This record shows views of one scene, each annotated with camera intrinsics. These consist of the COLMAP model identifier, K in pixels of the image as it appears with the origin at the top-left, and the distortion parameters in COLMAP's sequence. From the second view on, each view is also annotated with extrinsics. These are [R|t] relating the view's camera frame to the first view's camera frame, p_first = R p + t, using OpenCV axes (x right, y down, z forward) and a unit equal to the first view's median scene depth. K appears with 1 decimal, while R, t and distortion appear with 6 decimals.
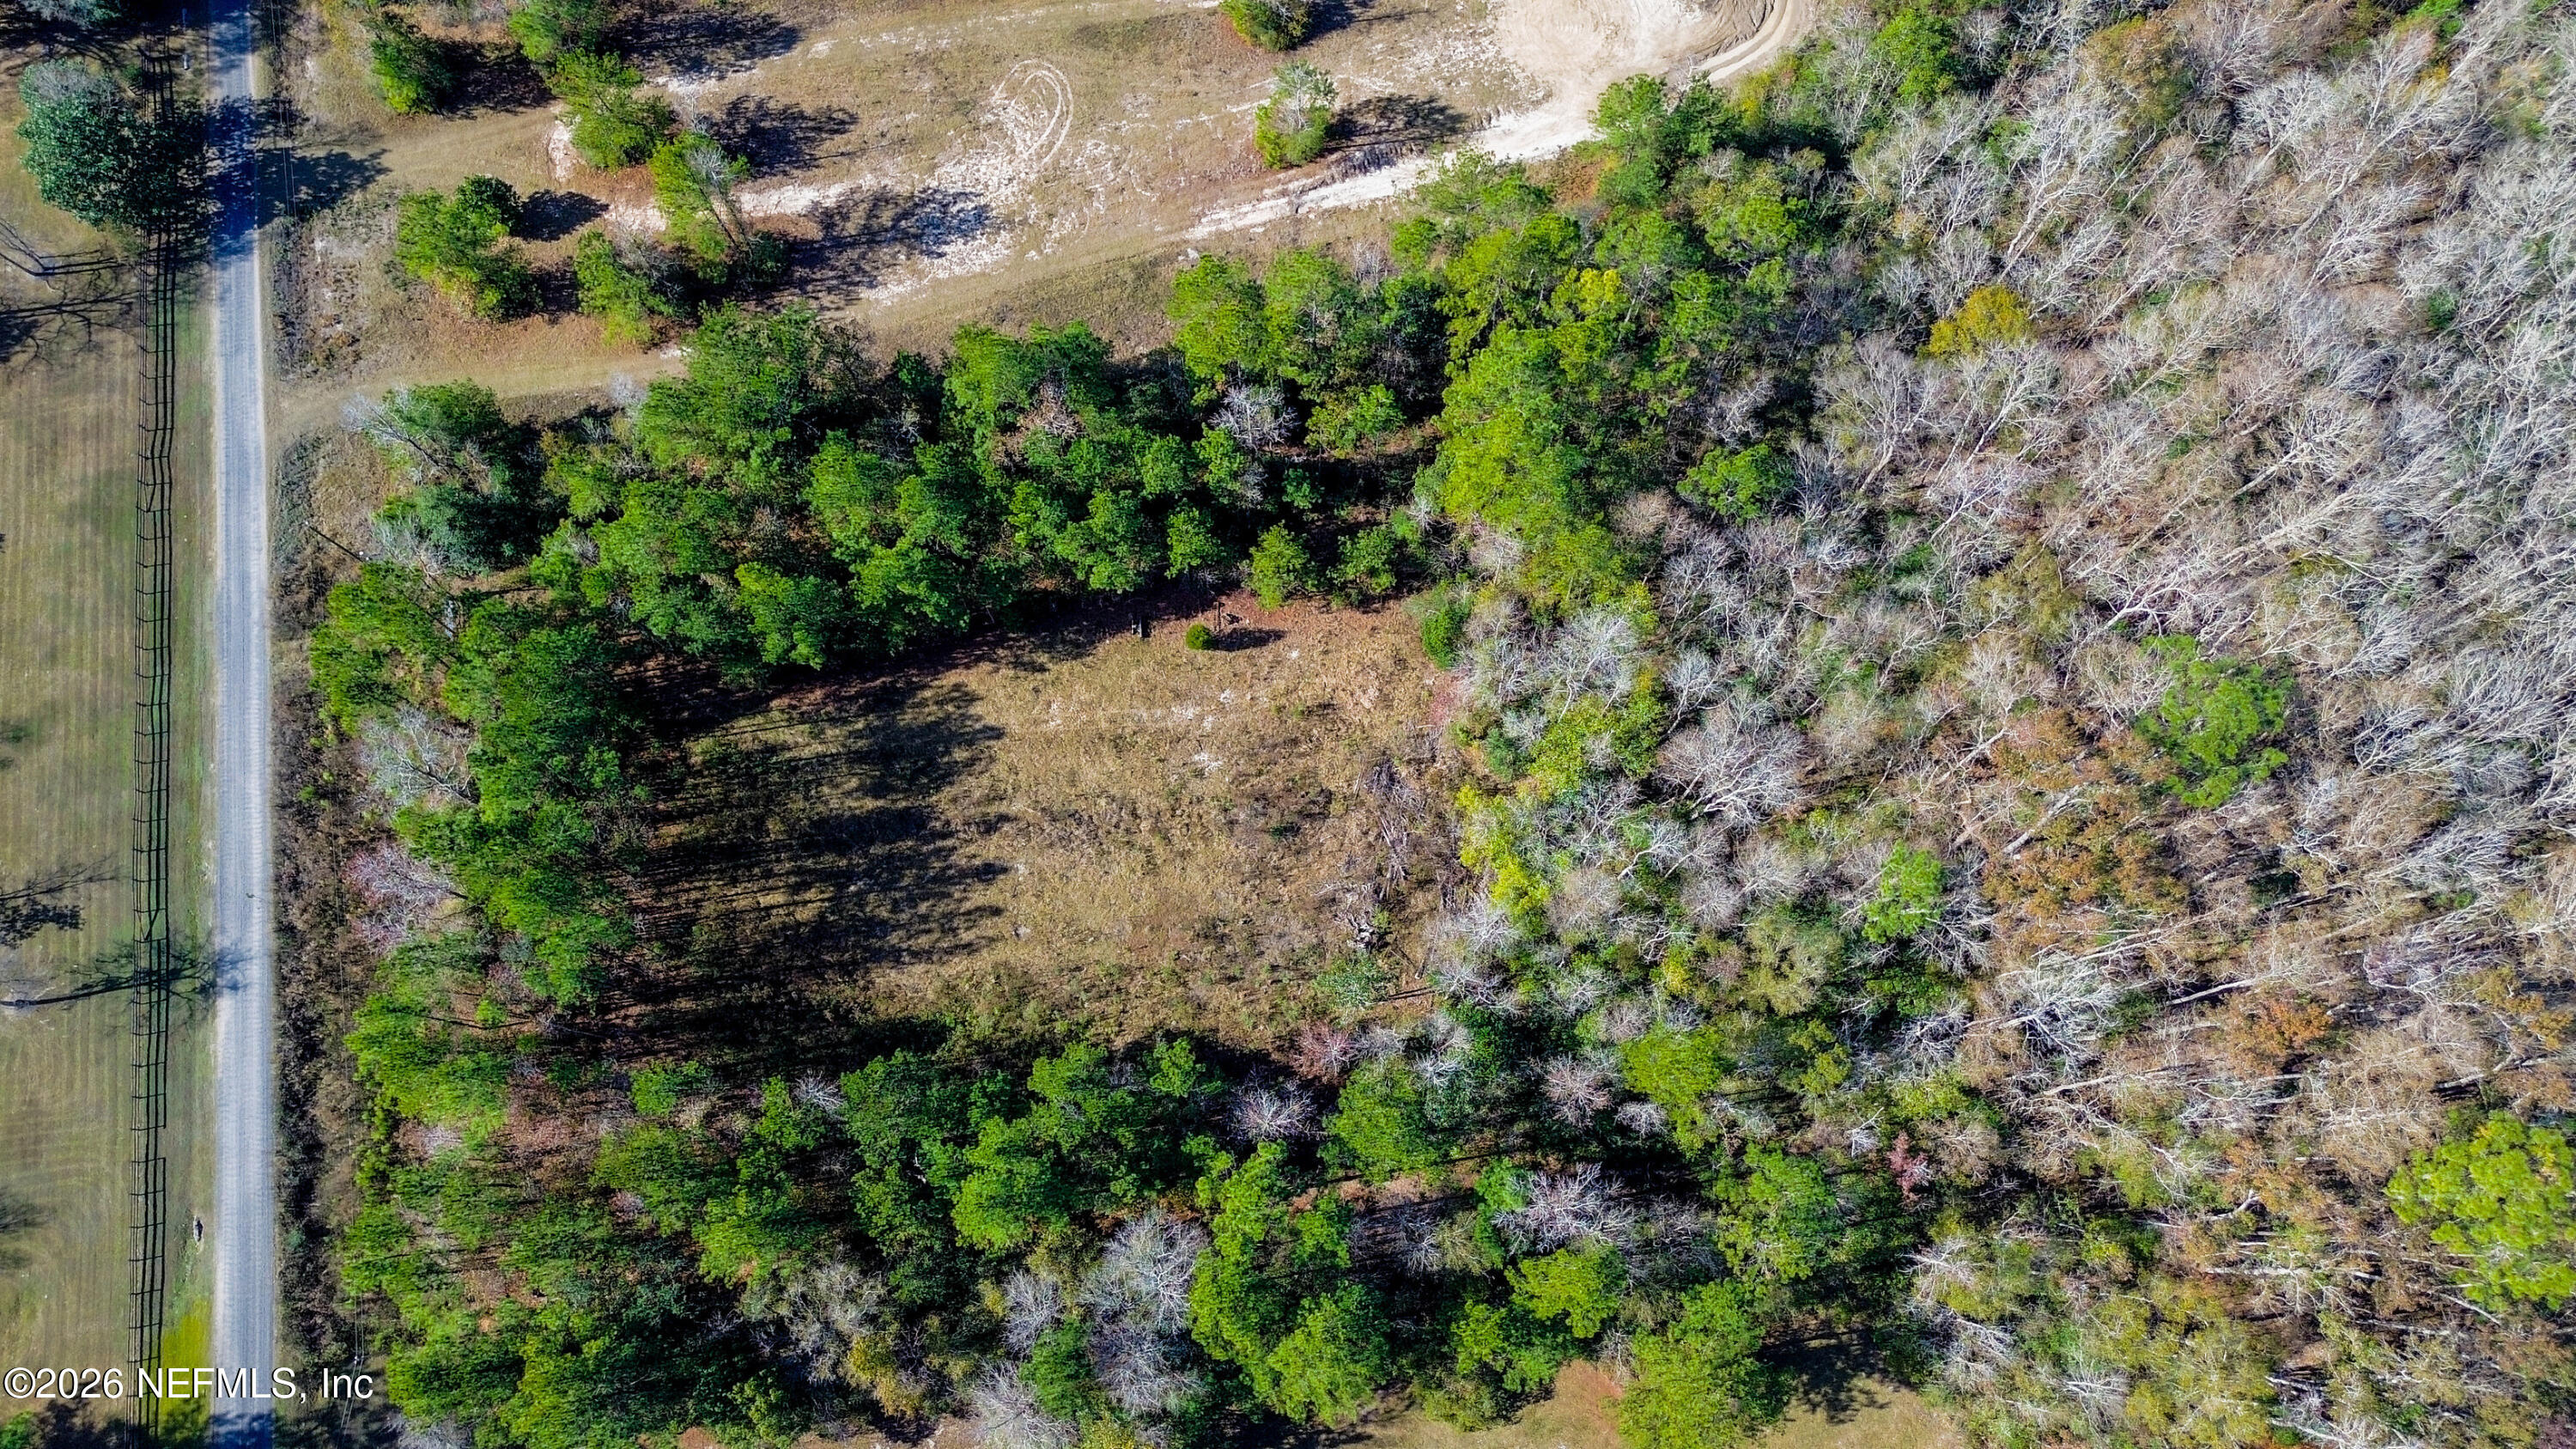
lens RADIAL K [[1826.8, 0, 1292.3], [0, 1826.8, 726.7], [0, 0, 1]] dist [0.064253, -0.067942]
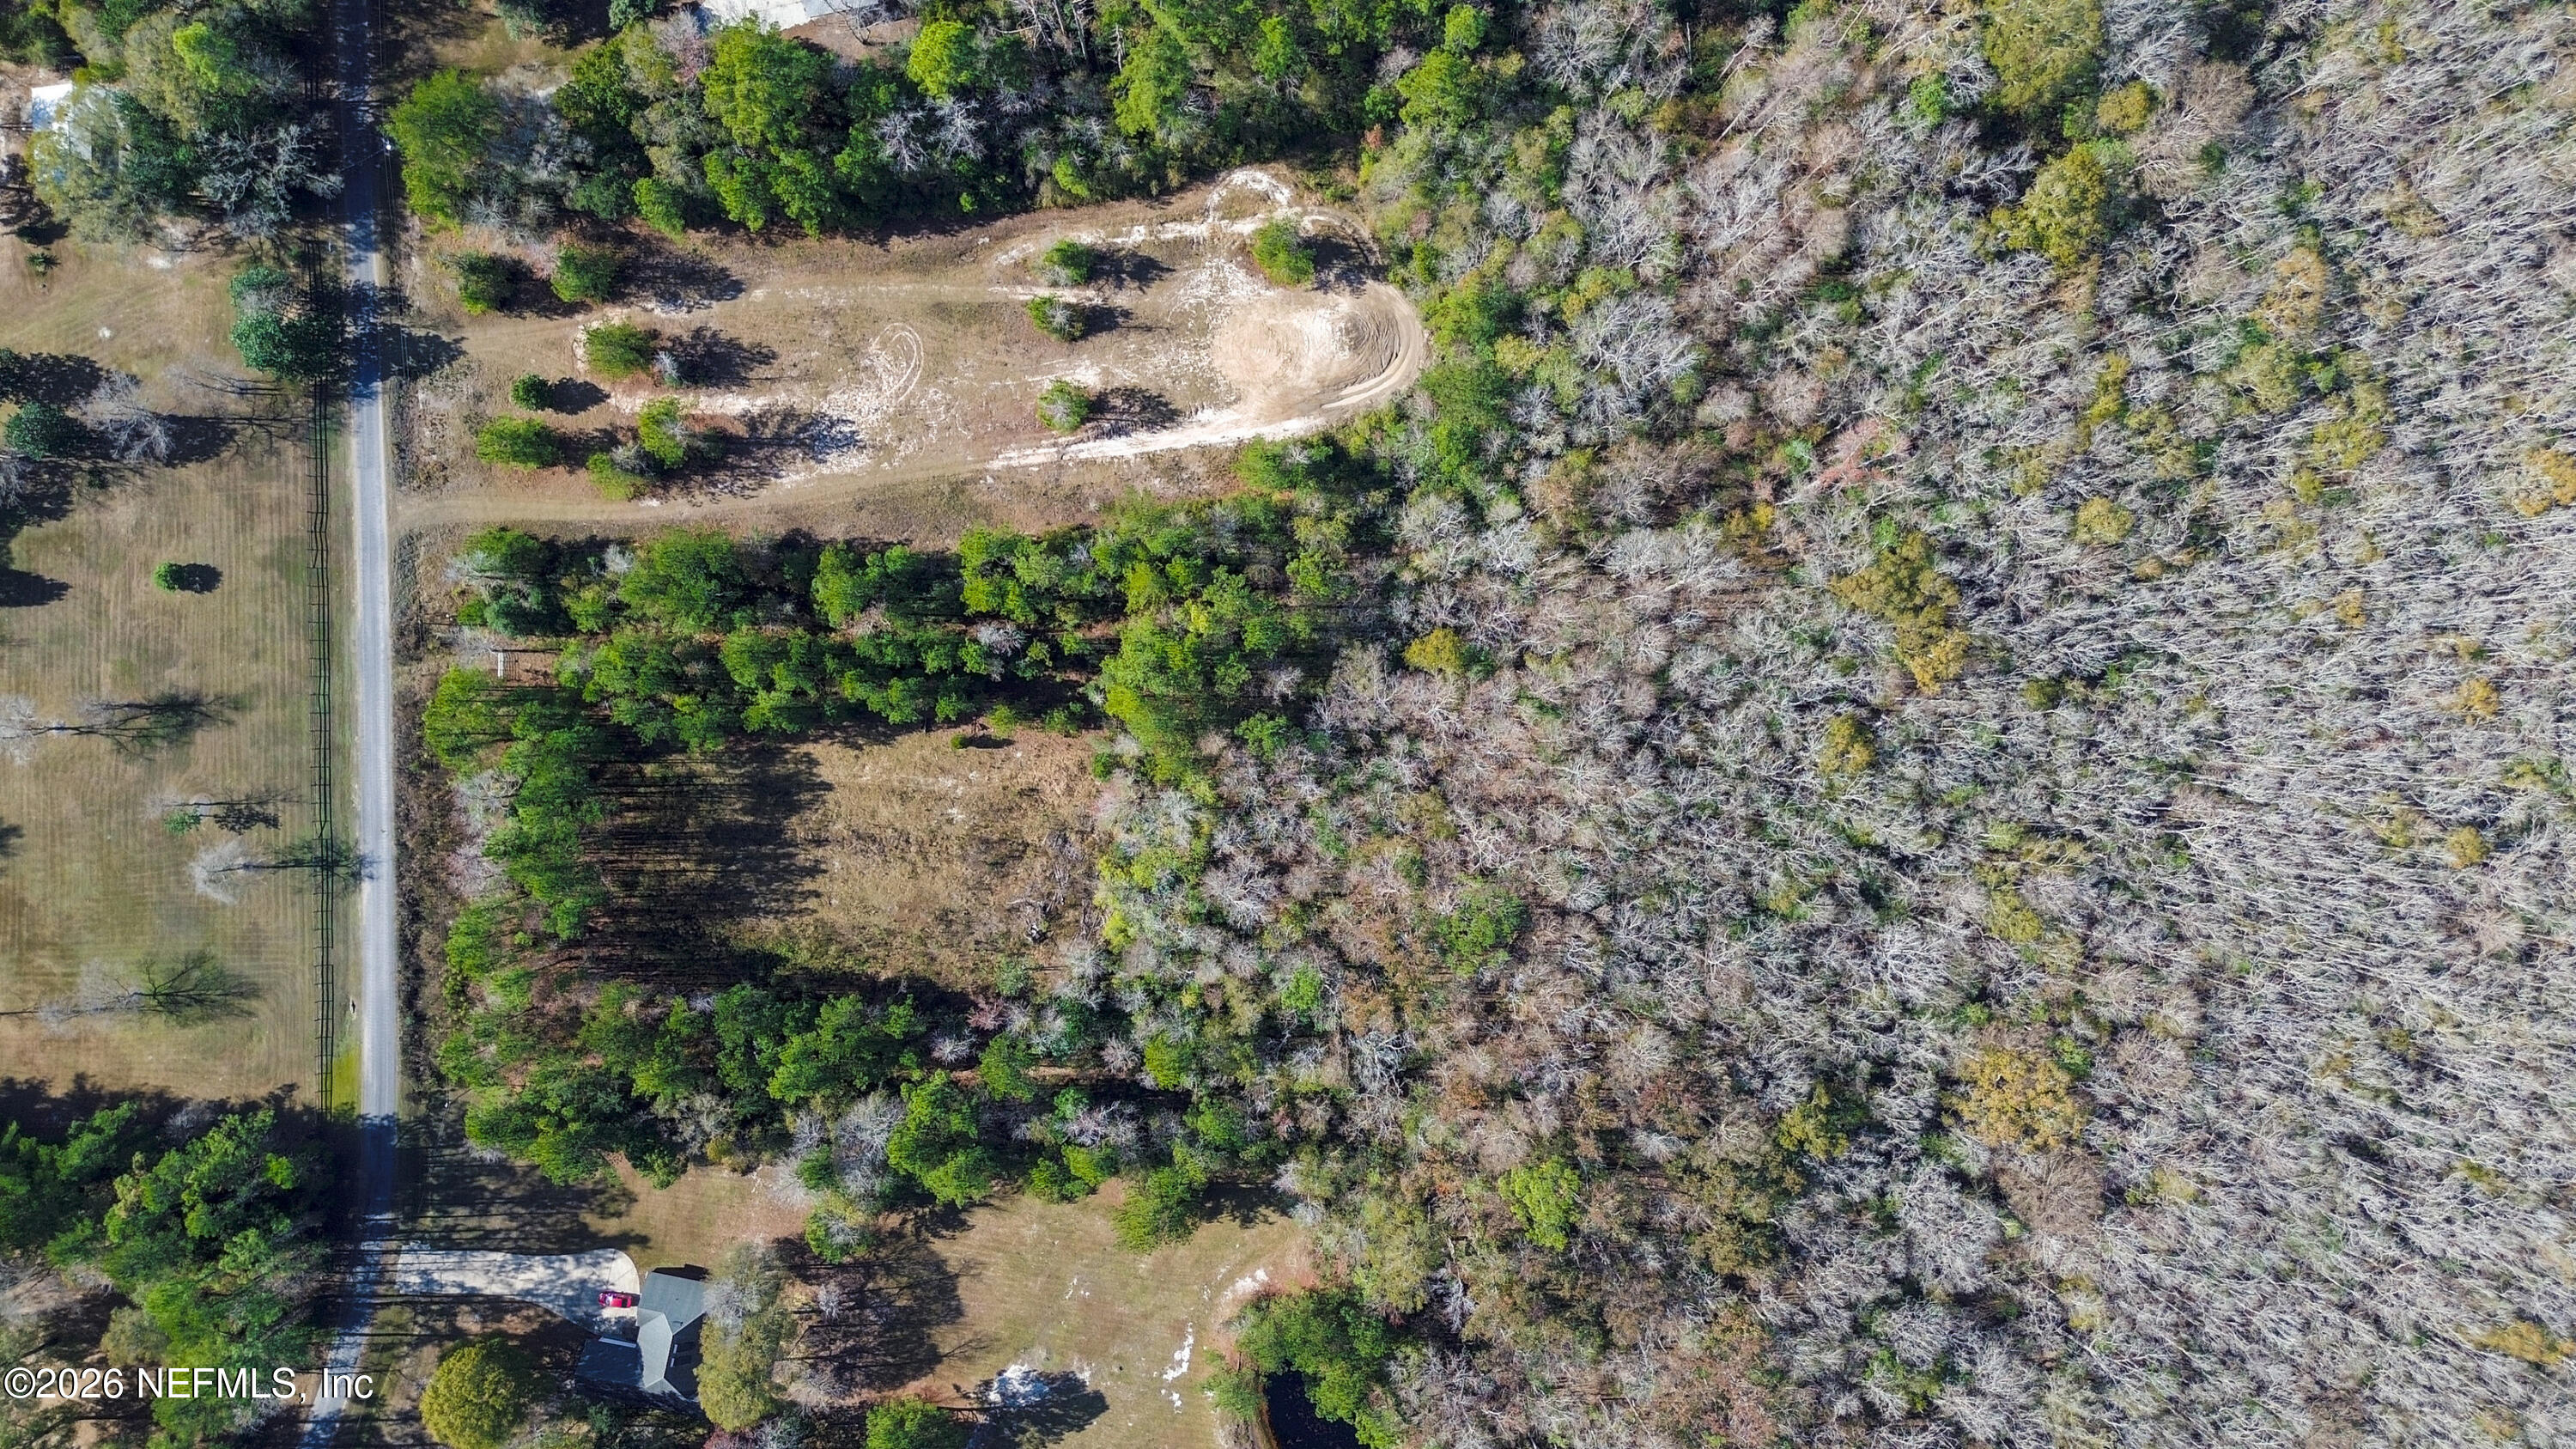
lens RADIAL K [[1826.8, 0, 1295.8], [0, 1826.8, 737.4], [0, 0, 1]] dist [0.064253, -0.067942]
pose [[0.989224, 0.143391, 0.029592, 0.201606], [-0.145941, 0.949470, 0.277862, -0.559933], [0.011746, -0.279187, 0.960165, -0.580861]]
